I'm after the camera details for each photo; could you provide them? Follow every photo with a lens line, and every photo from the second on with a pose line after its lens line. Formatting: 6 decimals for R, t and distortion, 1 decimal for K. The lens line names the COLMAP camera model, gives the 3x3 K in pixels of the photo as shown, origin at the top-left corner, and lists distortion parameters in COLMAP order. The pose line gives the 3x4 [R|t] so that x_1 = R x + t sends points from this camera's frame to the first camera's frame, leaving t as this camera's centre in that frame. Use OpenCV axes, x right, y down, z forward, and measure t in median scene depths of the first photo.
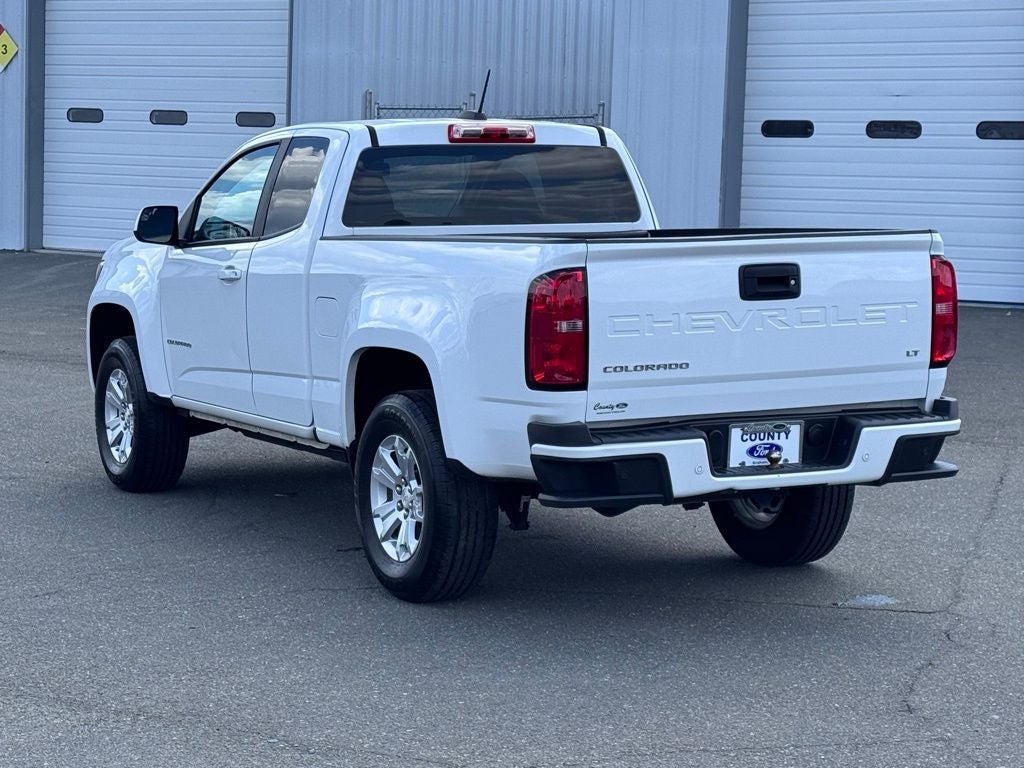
lens RADIAL K [[2183.8, 0, 512.0], [0, 2183.8, 384.0], [0, 0, 1]] dist [0.127183, 0.071423]
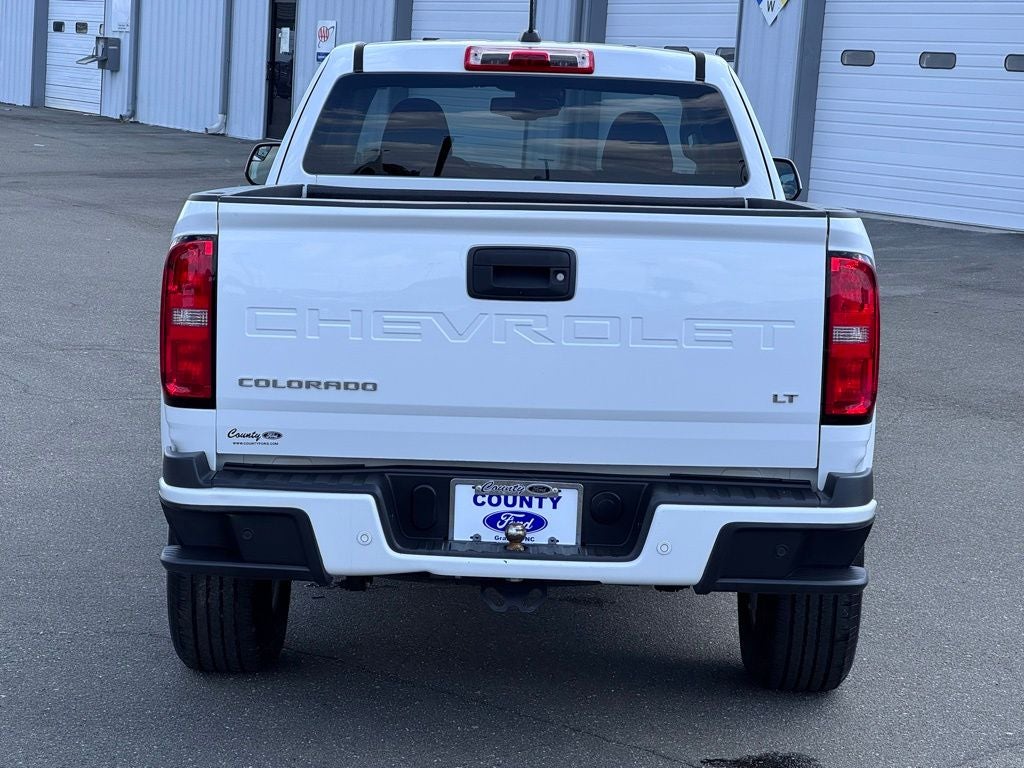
lens RADIAL K [[2303.6, 0, 512.0], [0, 2303.6, 384.0], [0, 0, 1]] dist [-0.393358, 7.405229]
pose [[0.879149, 0.085627, -0.468791, 0.444764], [-0.078844, 0.996303, 0.034119, -0.036423], [0.469979, 0.006965, 0.882650, 0.368873]]
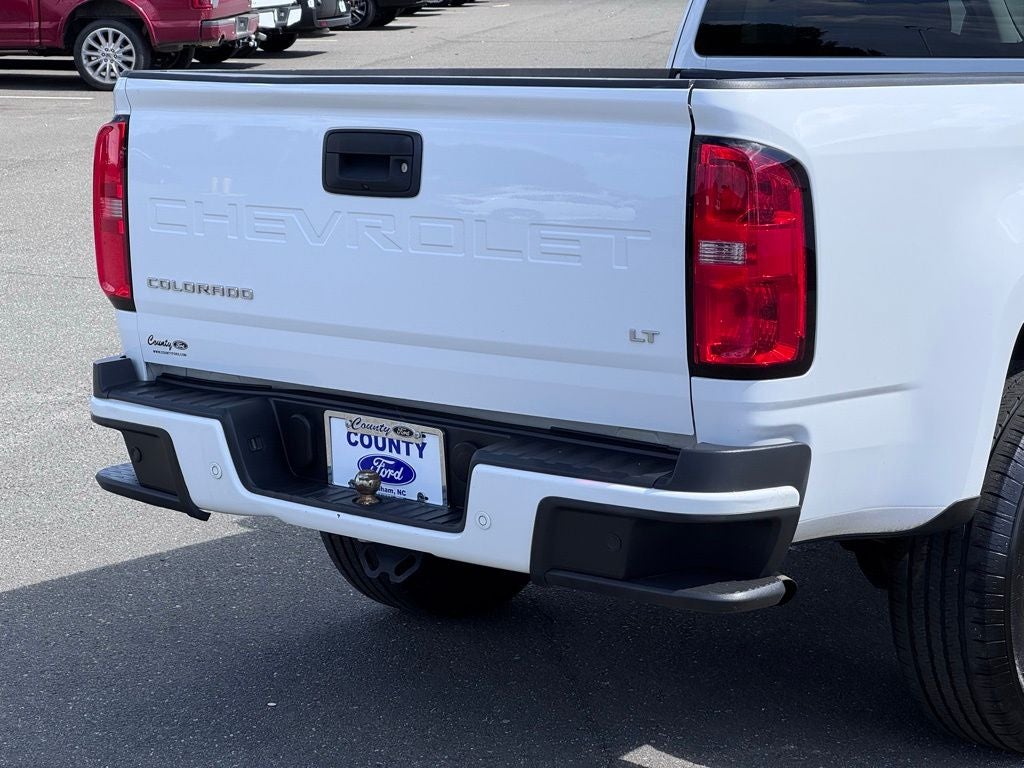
lens RADIAL K [[2303.6, 0, 512.0], [0, 2303.6, 384.0], [0, 0, 1]] dist [-0.393358, 7.405229]
pose [[0.376827, 0.151959, -0.913734, 0.652290], [-0.088767, 0.987836, 0.127675, -0.067506], [0.922021, 0.032998, 0.385732, 0.803844]]
